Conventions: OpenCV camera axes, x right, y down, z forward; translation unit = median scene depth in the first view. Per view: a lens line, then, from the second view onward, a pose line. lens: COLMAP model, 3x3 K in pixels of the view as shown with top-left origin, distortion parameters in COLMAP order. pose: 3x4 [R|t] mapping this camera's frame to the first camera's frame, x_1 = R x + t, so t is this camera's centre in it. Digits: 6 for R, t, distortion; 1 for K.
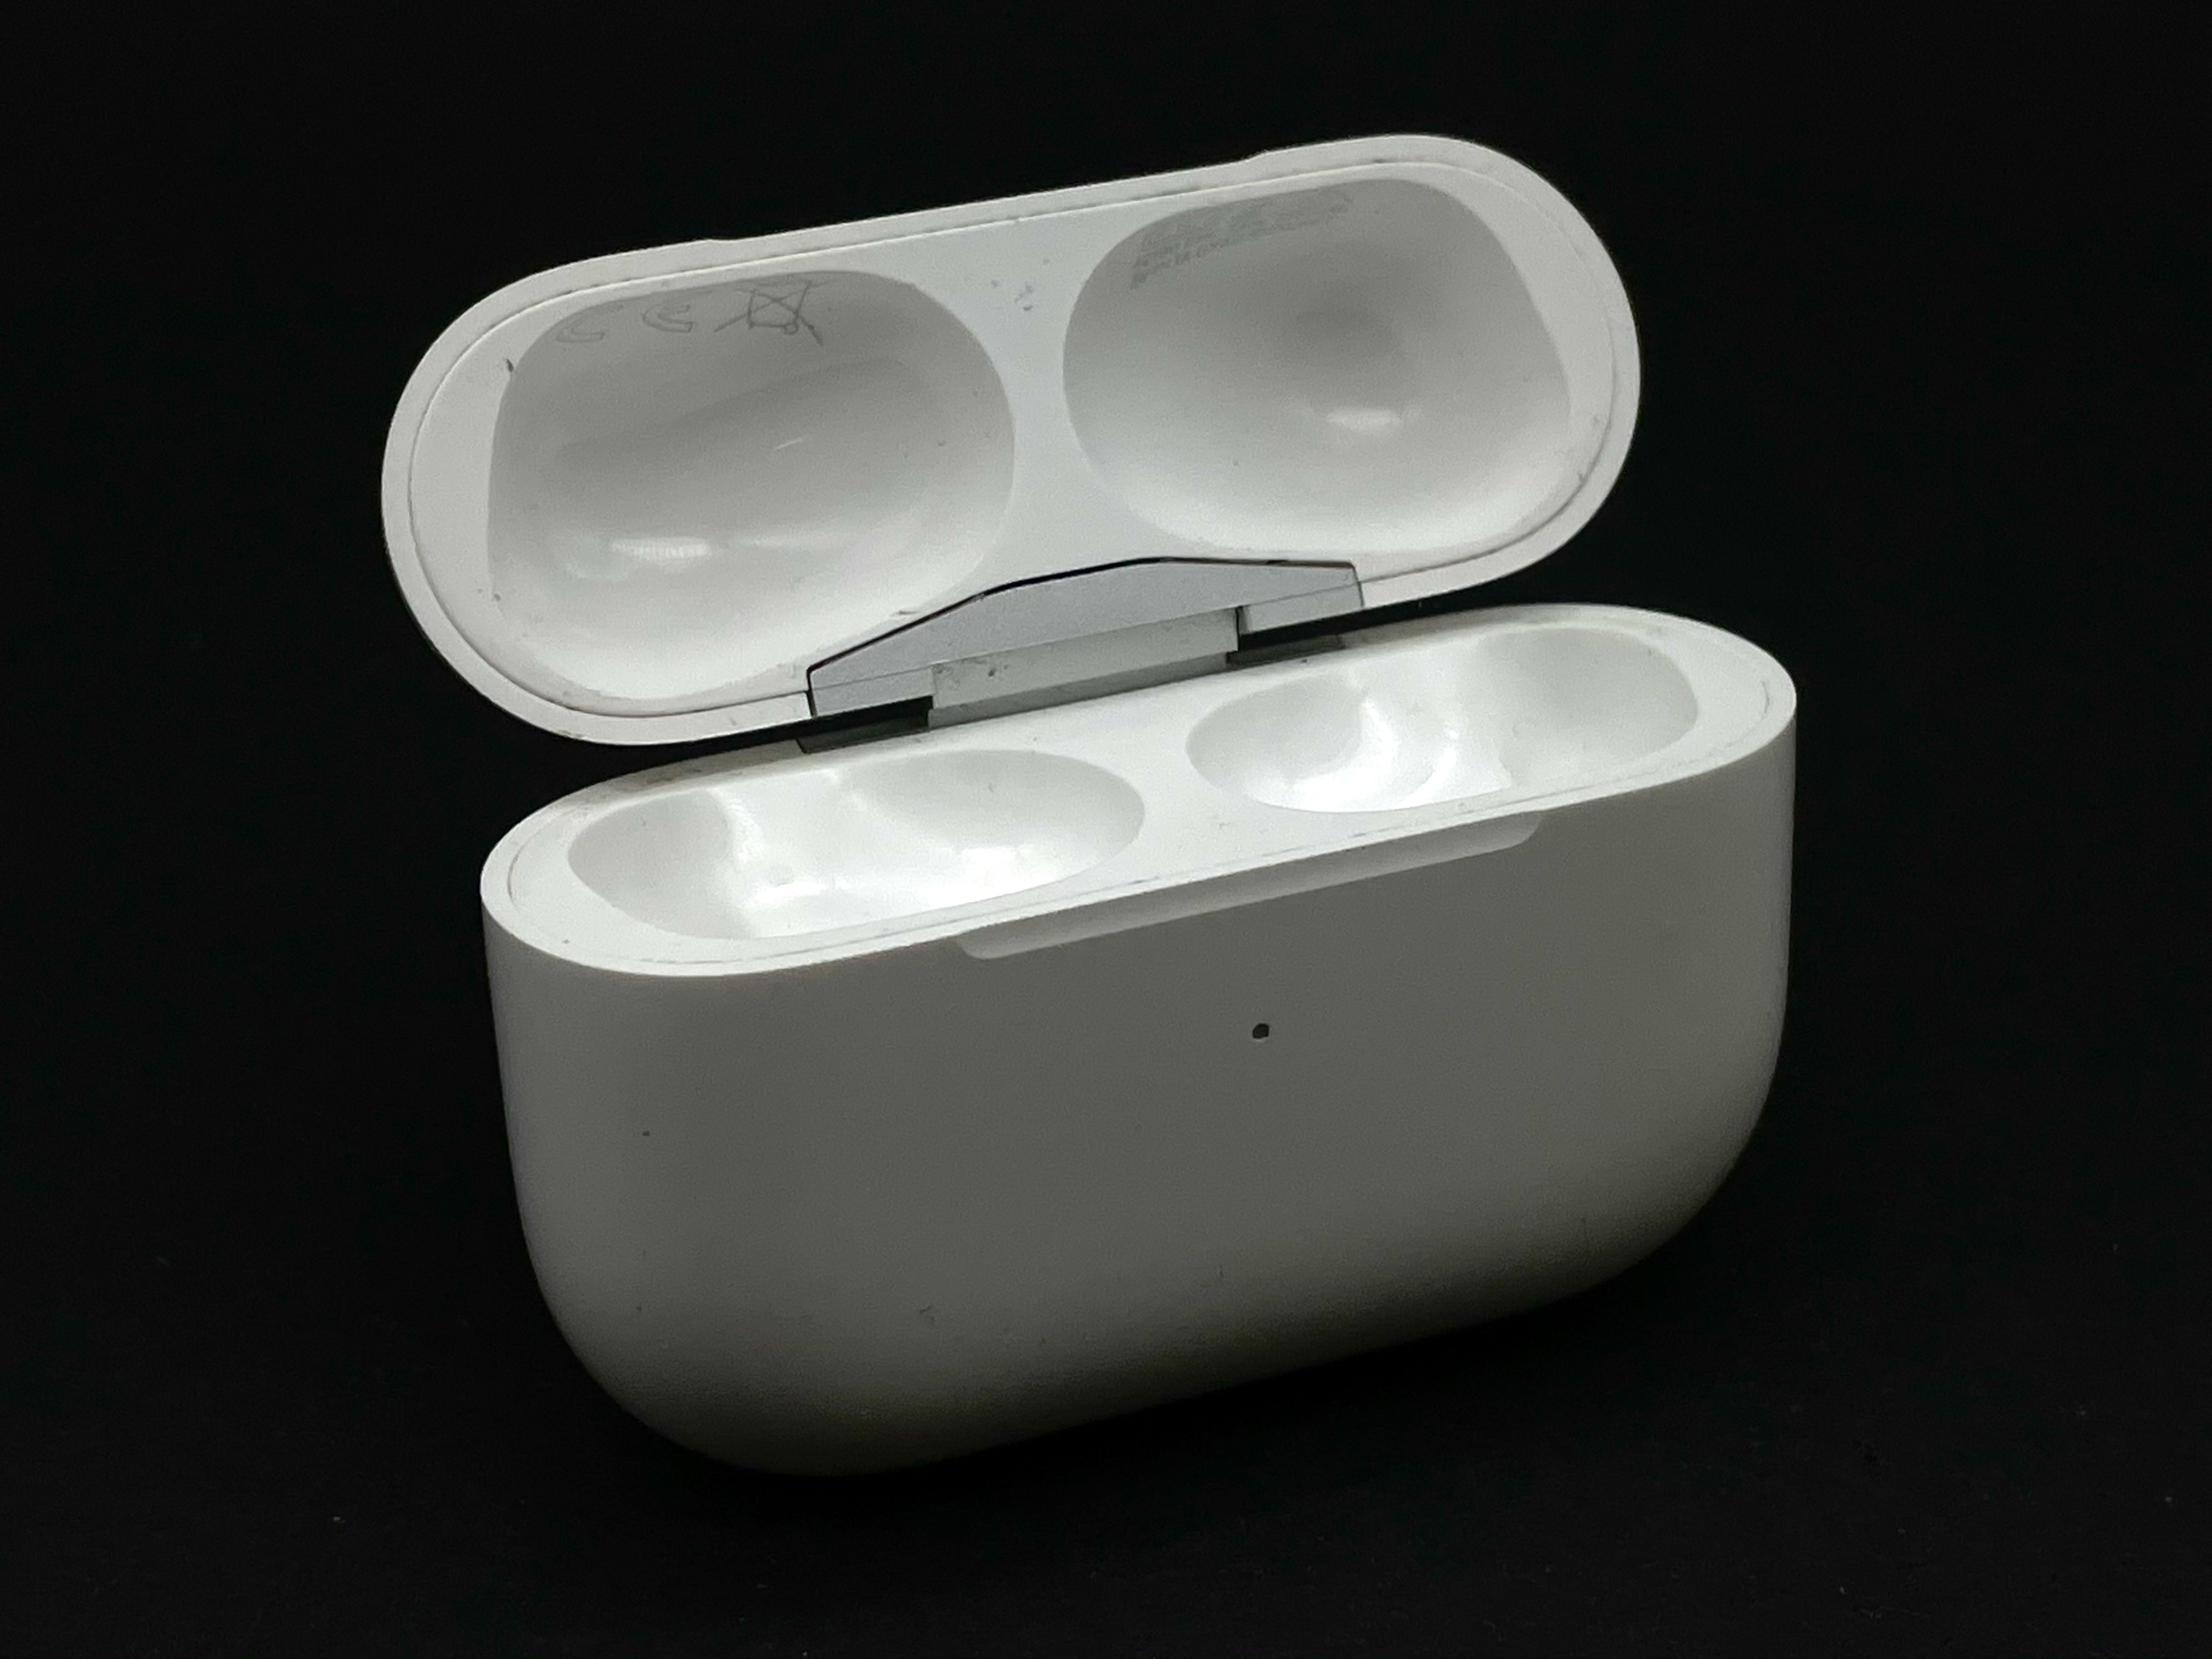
lens RADIAL K [[4043.0, 0, 1119.9], [0, 4043.0, 829.3], [0, 0, 1]] dist [0.111203, 0.000000]
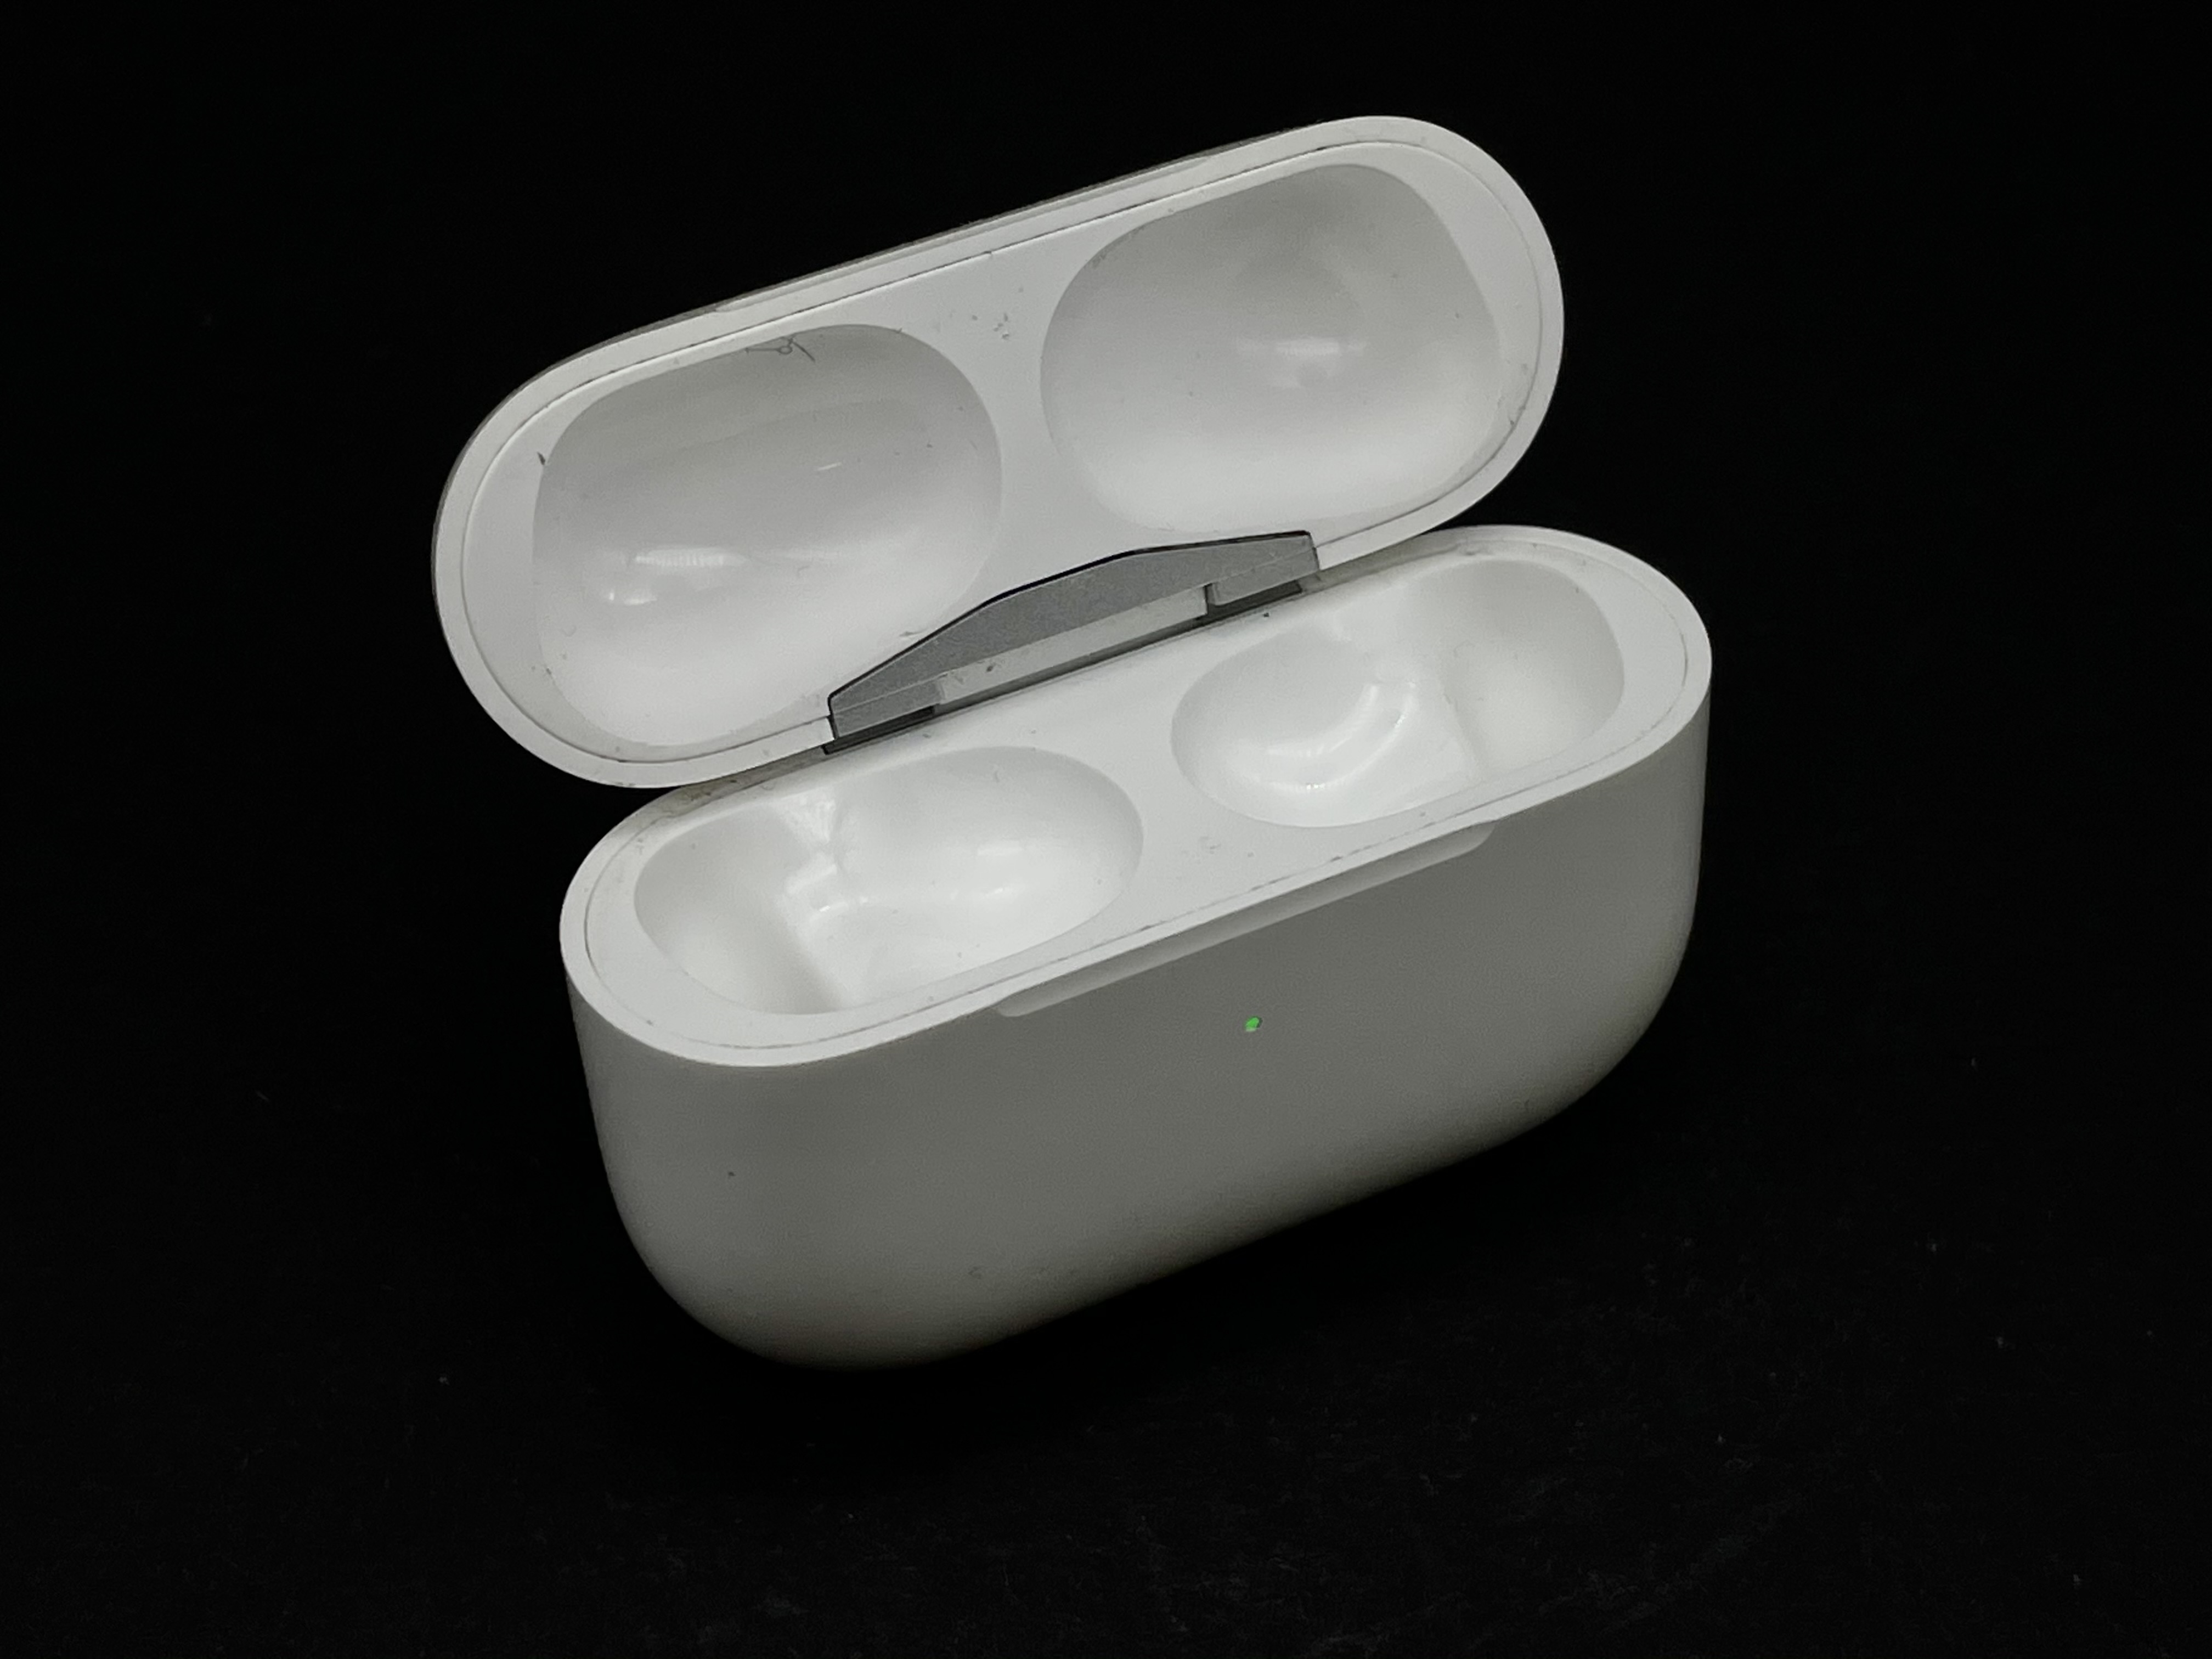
lens RADIAL K [[4043.0, 0, 1102.8], [0, 4043.0, 829.8], [0, 0, 1]] dist [0.111203, 0.000000]
pose [[0.997970, -0.052414, 0.036167, -0.042764], [0.039999, 0.957859, 0.284440, -0.307199], [-0.049551, -0.282416, 0.958011, -0.073265]]
